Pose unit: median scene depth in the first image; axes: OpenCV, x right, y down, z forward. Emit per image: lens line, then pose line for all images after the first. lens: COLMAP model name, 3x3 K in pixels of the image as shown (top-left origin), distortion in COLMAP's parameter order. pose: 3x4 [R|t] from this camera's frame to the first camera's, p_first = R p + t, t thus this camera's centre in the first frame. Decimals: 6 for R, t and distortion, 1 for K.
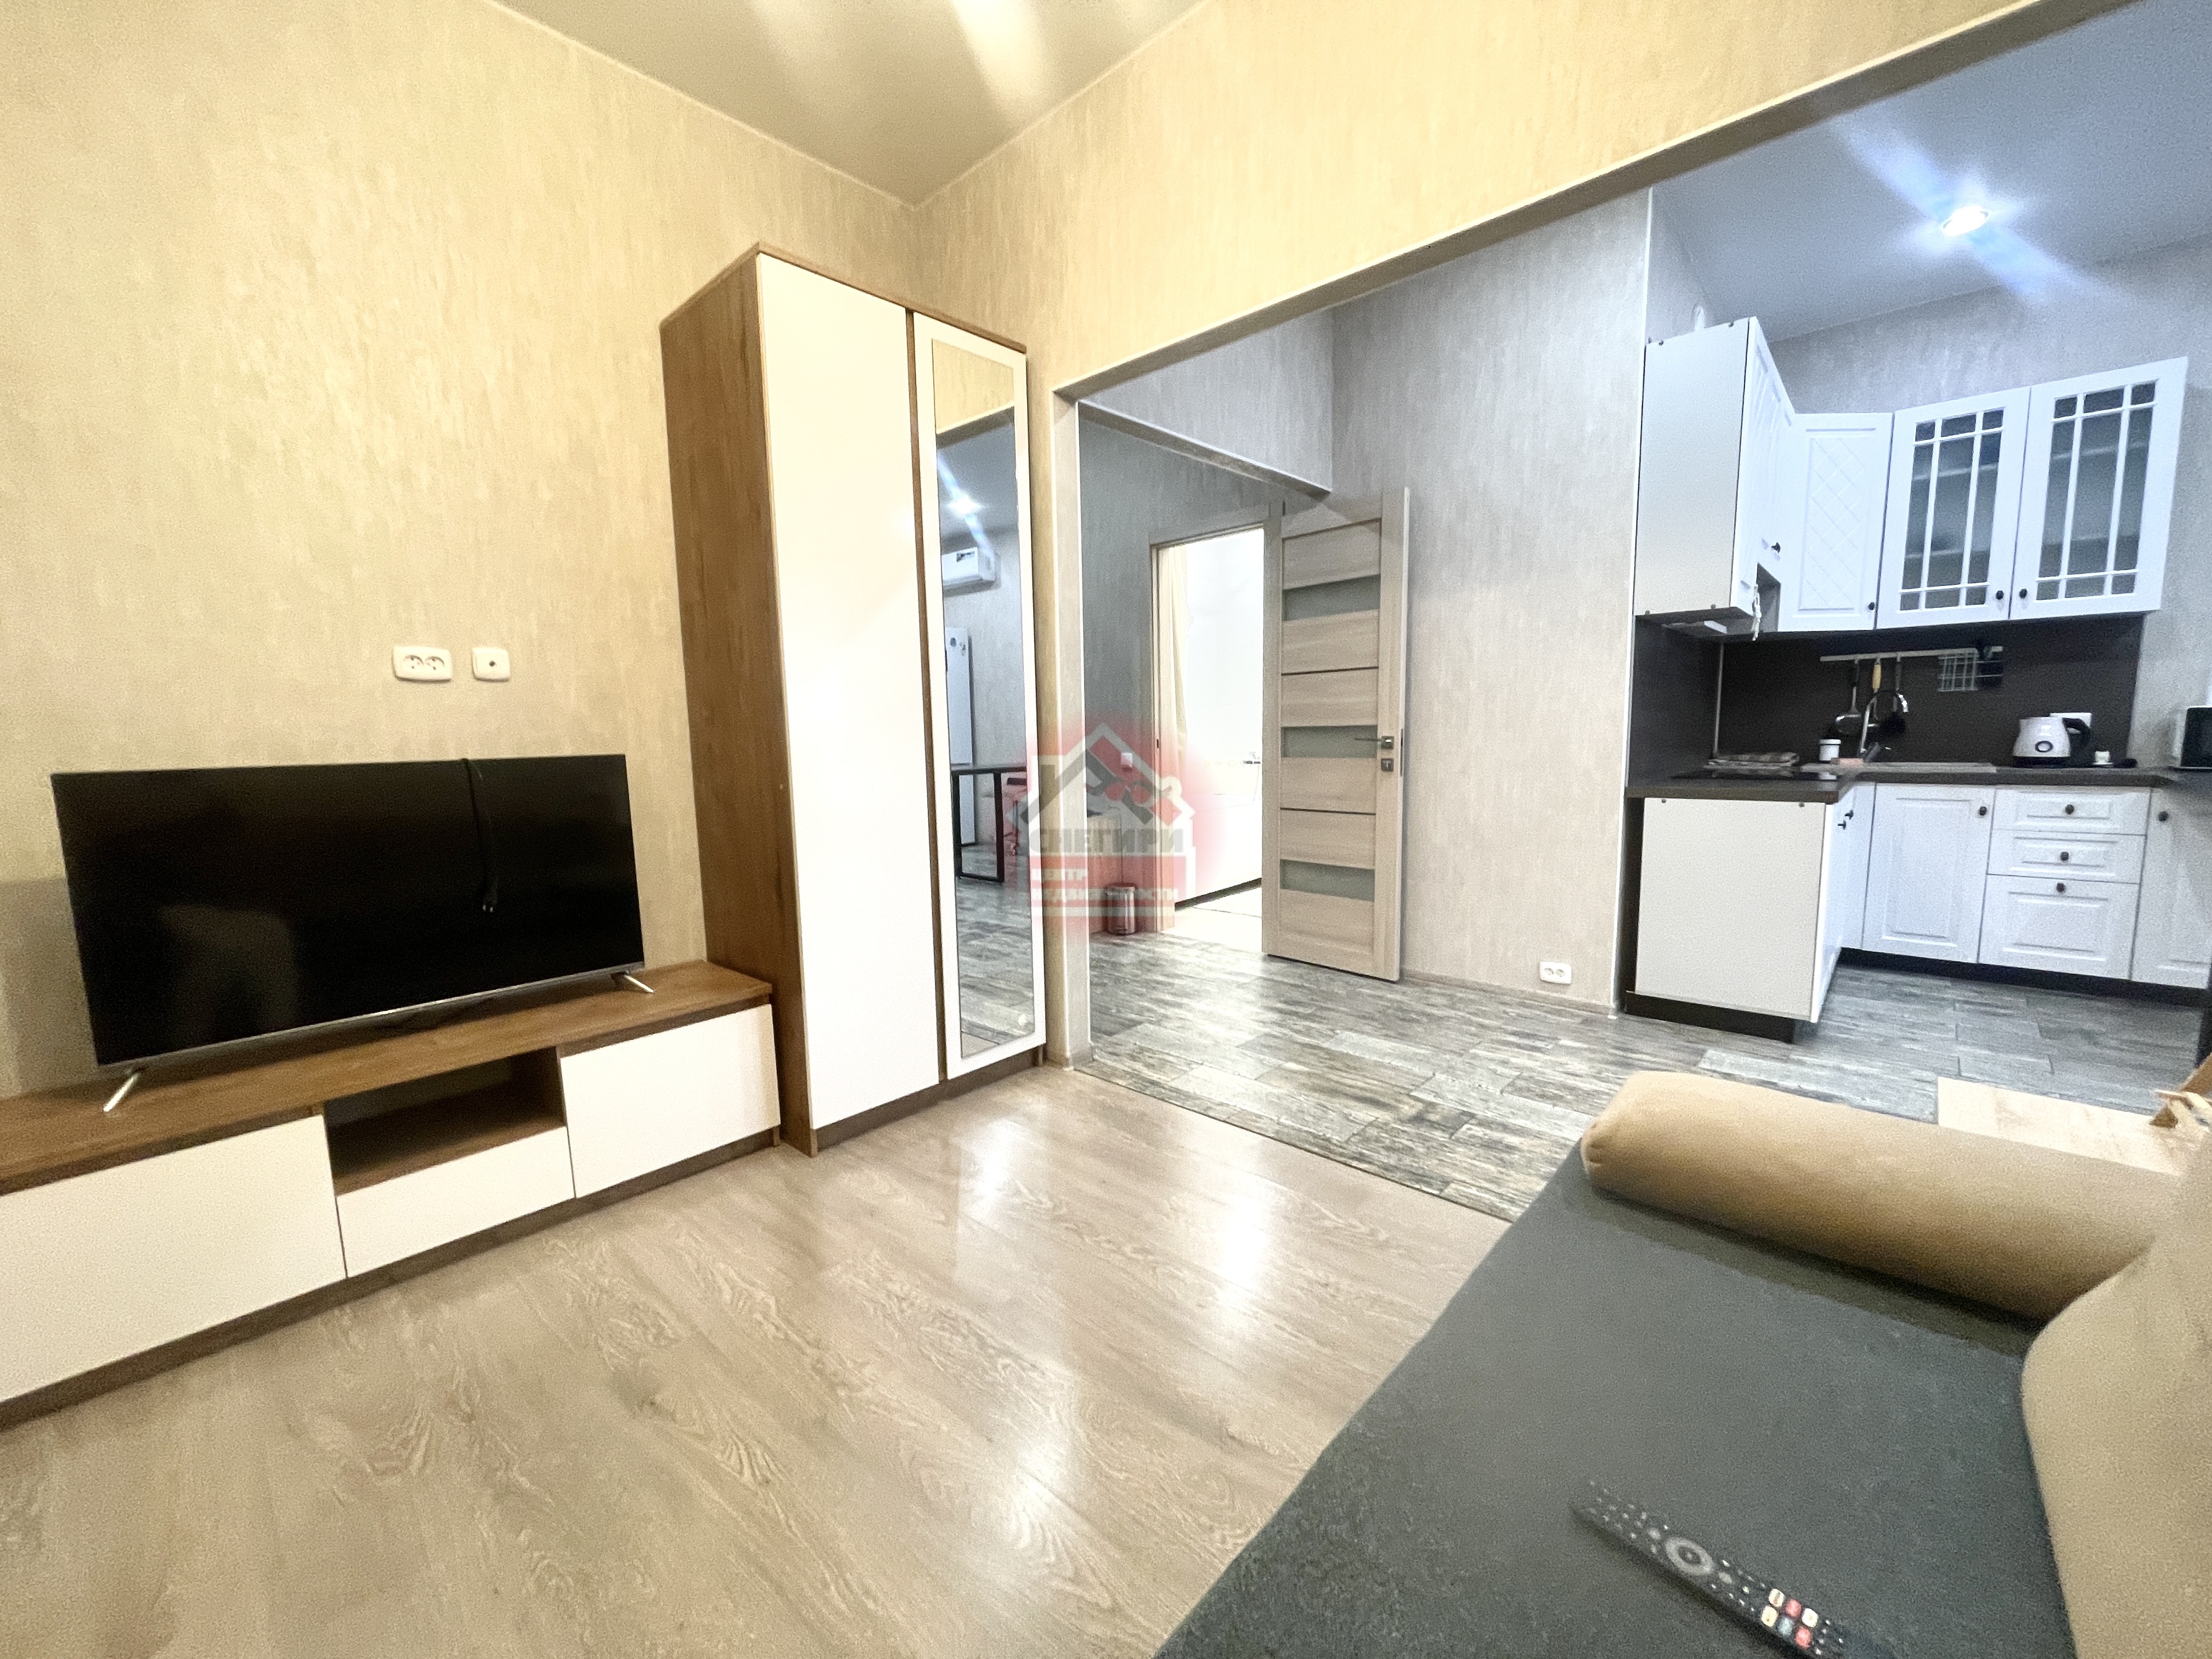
lens RADIAL K [[891.1, 0, 1097.5], [0, 891.1, 837.7], [0, 0, 1]] dist [-0.002665, 0.000857]
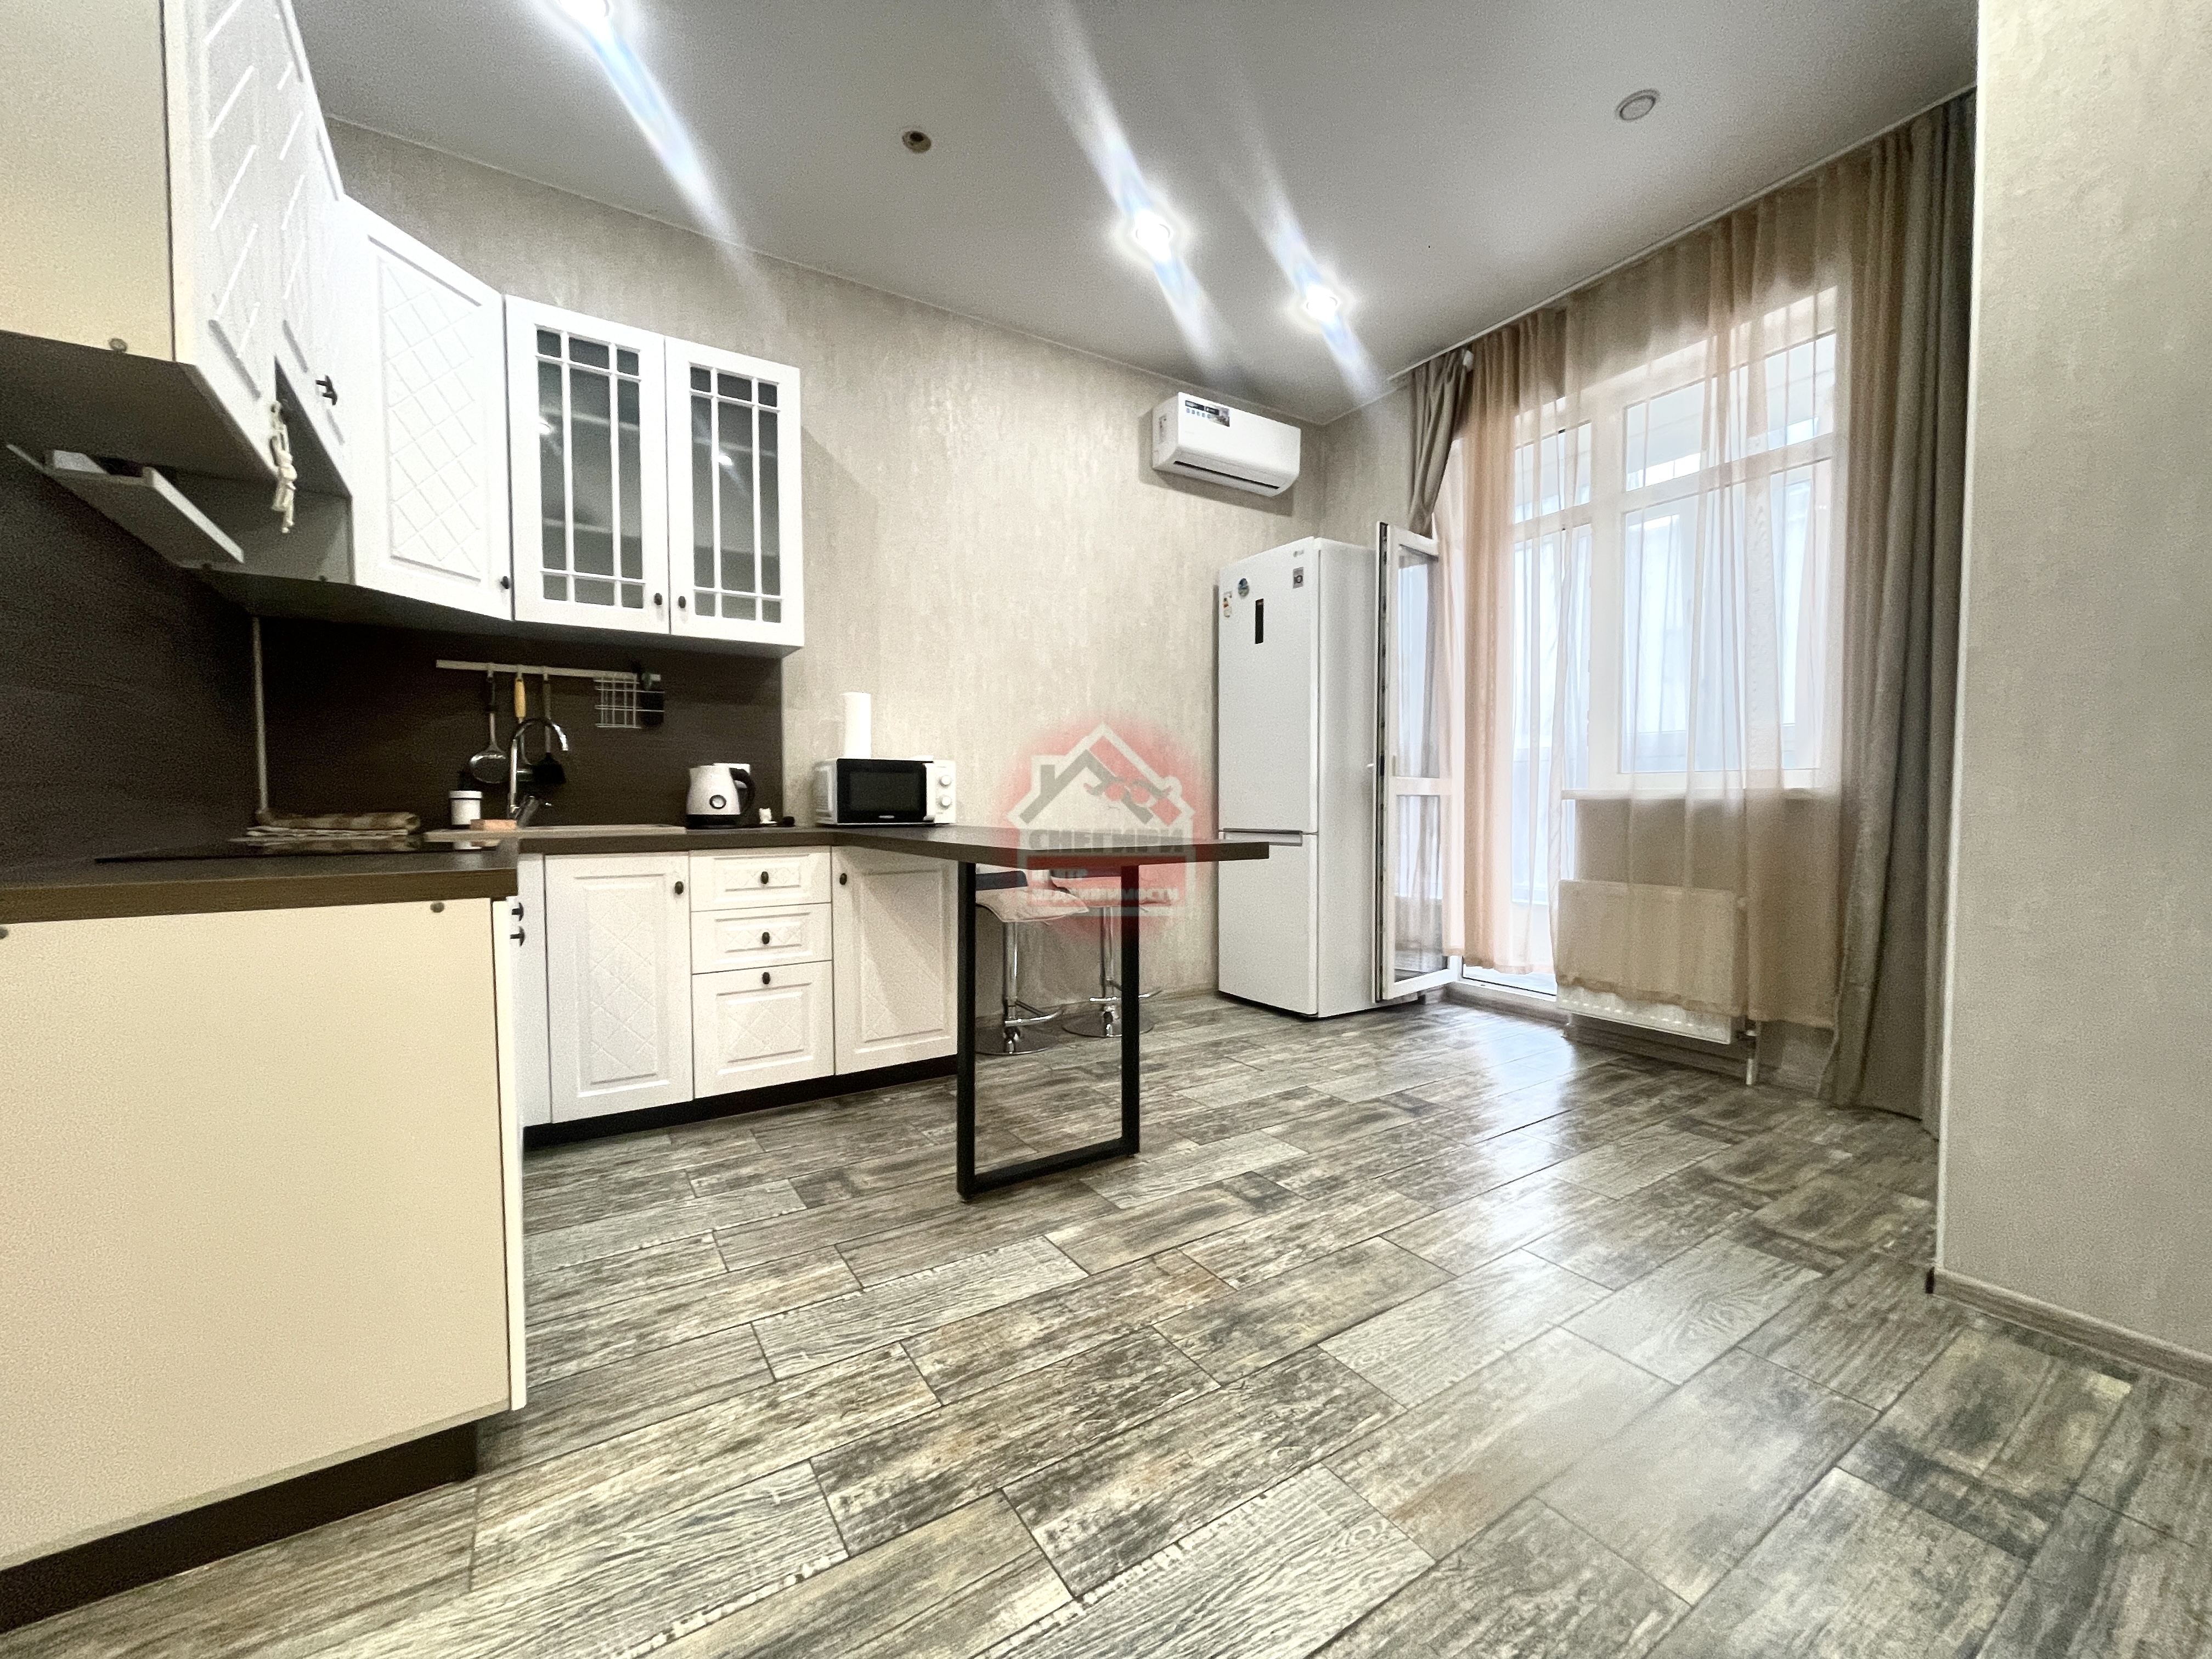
lens RADIAL K [[891.1, 0, 1097.7], [0, 891.1, 836.4], [0, 0, 1]] dist [-0.002665, 0.000857]
pose [[0.249195, -0.018263, 0.968281, 0.398657], [0.114406, 0.993376, -0.010707, -0.025451], [-0.961672, 0.113446, 0.249634, 0.508438]]
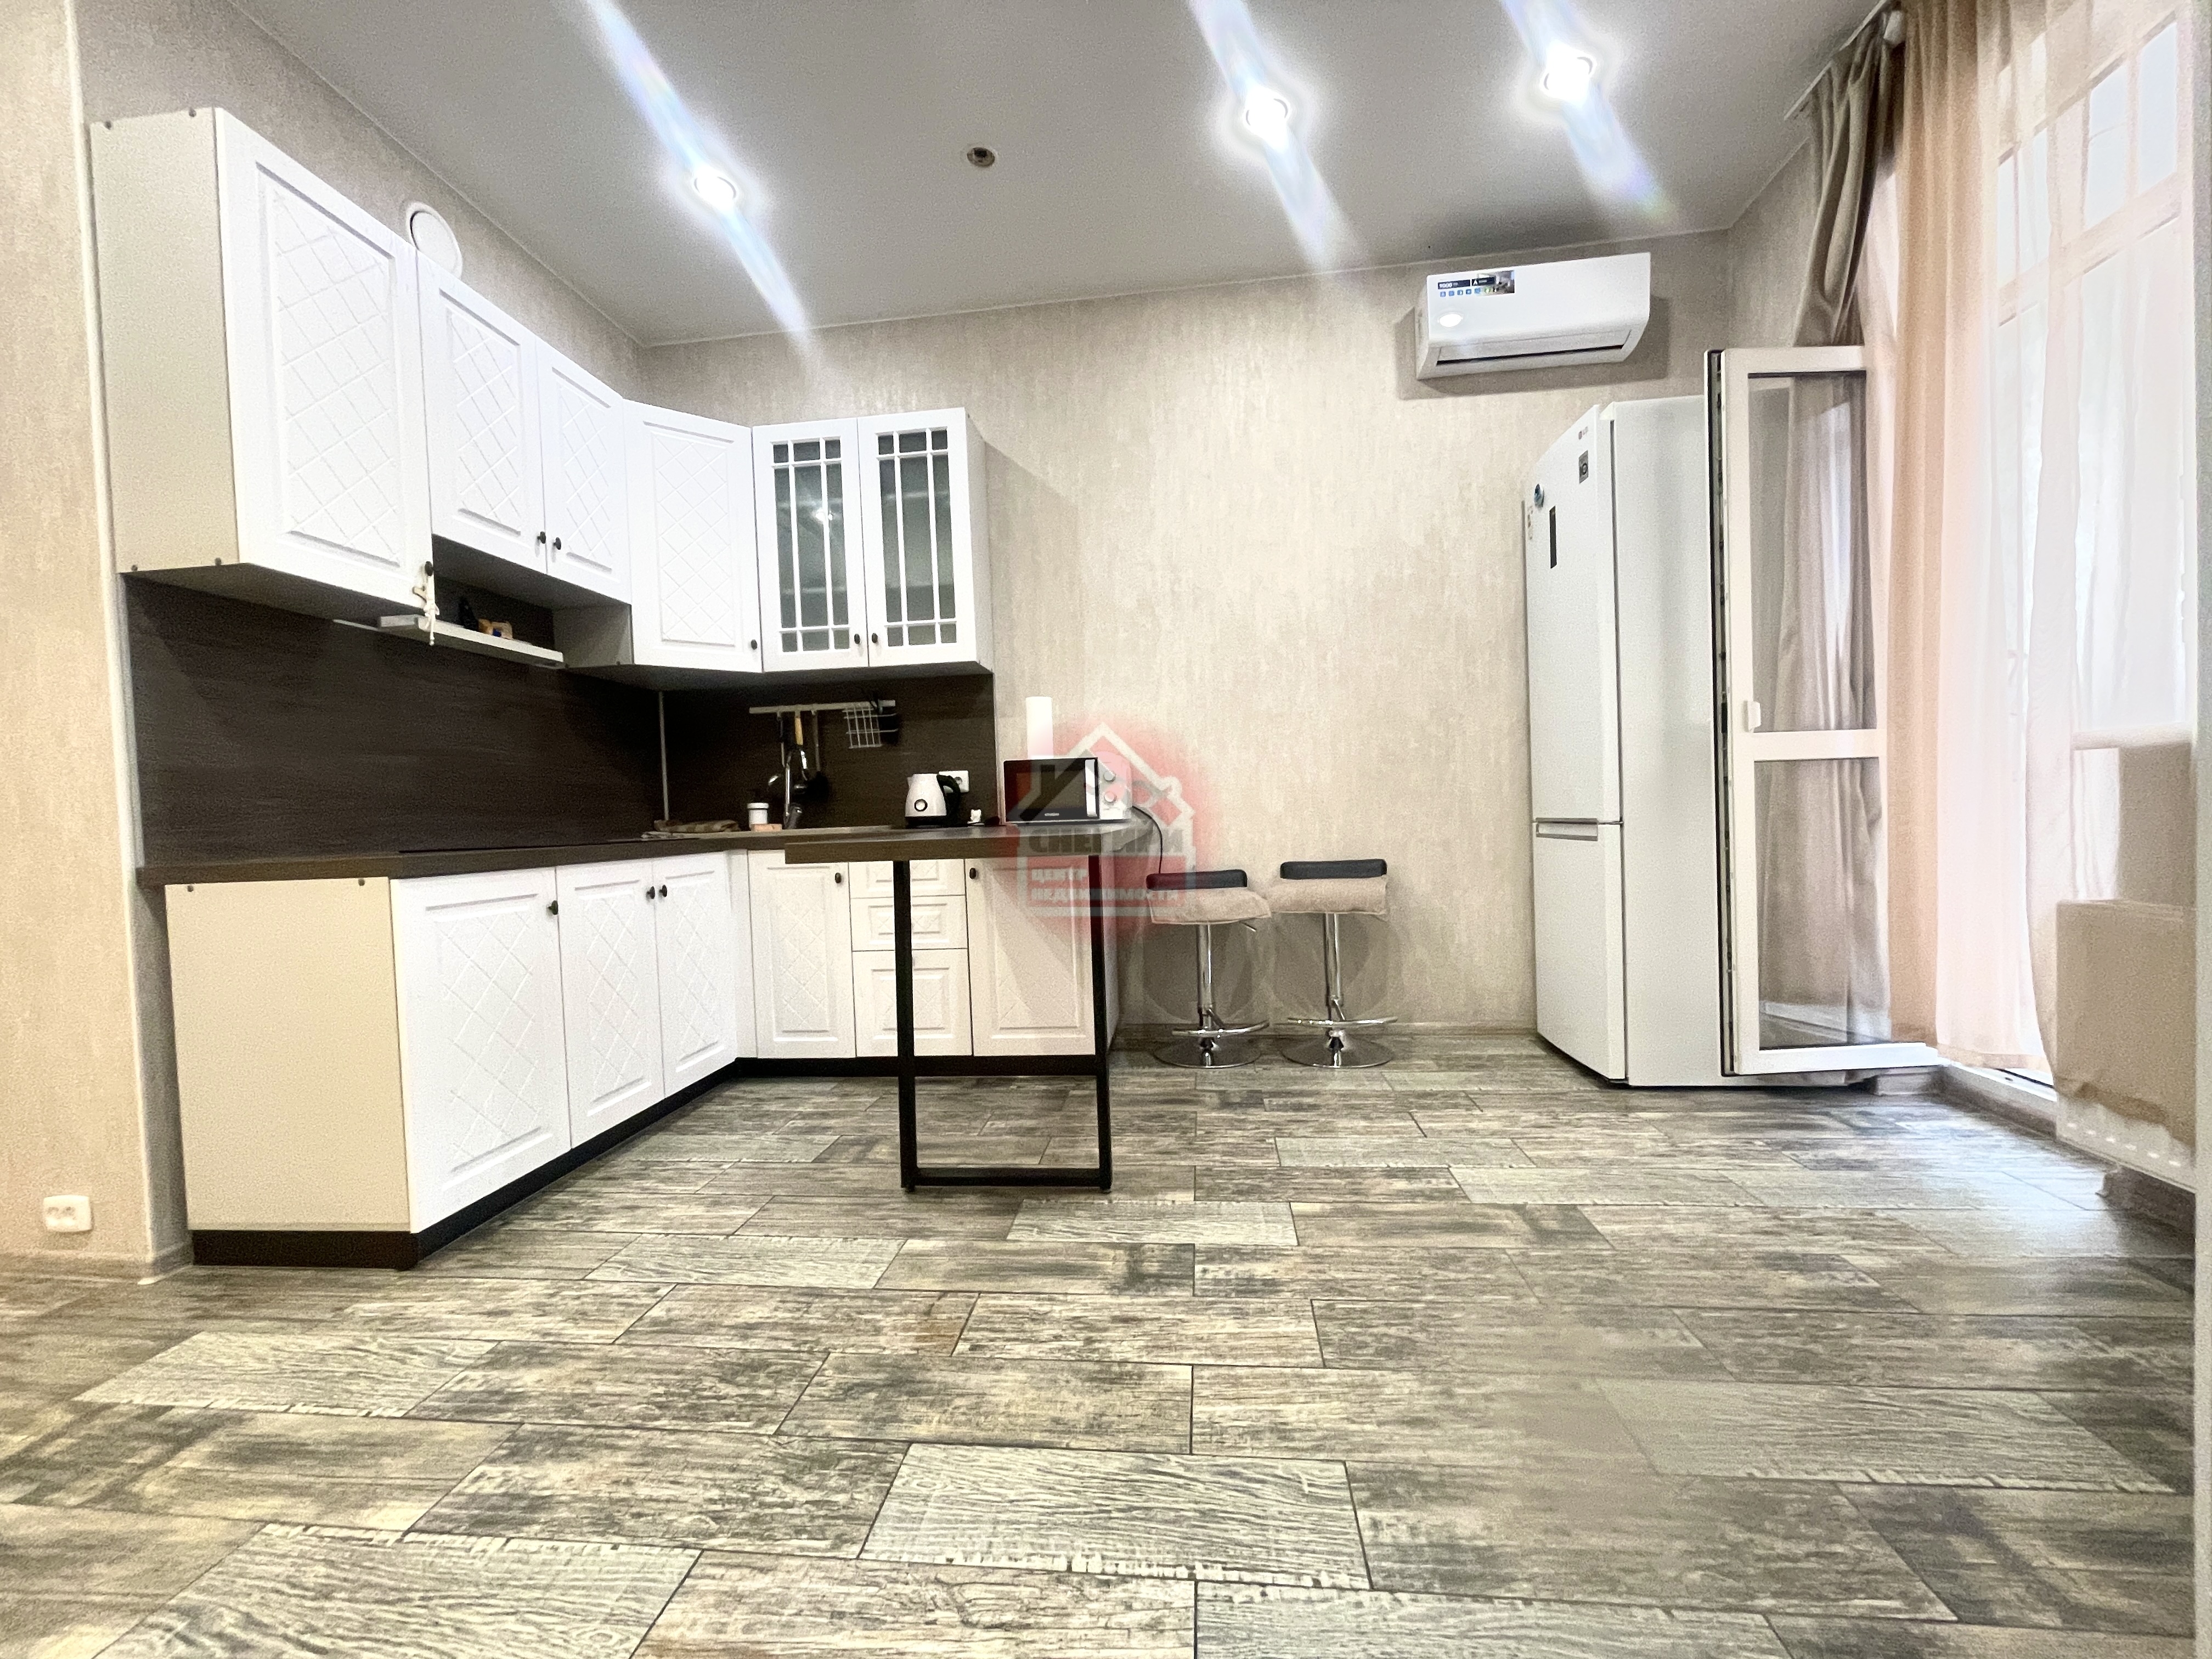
lens RADIAL K [[891.1, 0, 1099.6], [0, 891.1, 837.2], [0, 0, 1]] dist [-0.002665, 0.000857]
pose [[0.804745, -0.024230, 0.593125, 0.710592], [0.091330, 0.992324, -0.083378, 0.026056], [-0.586552, 0.121269, 0.800781, 0.167017]]
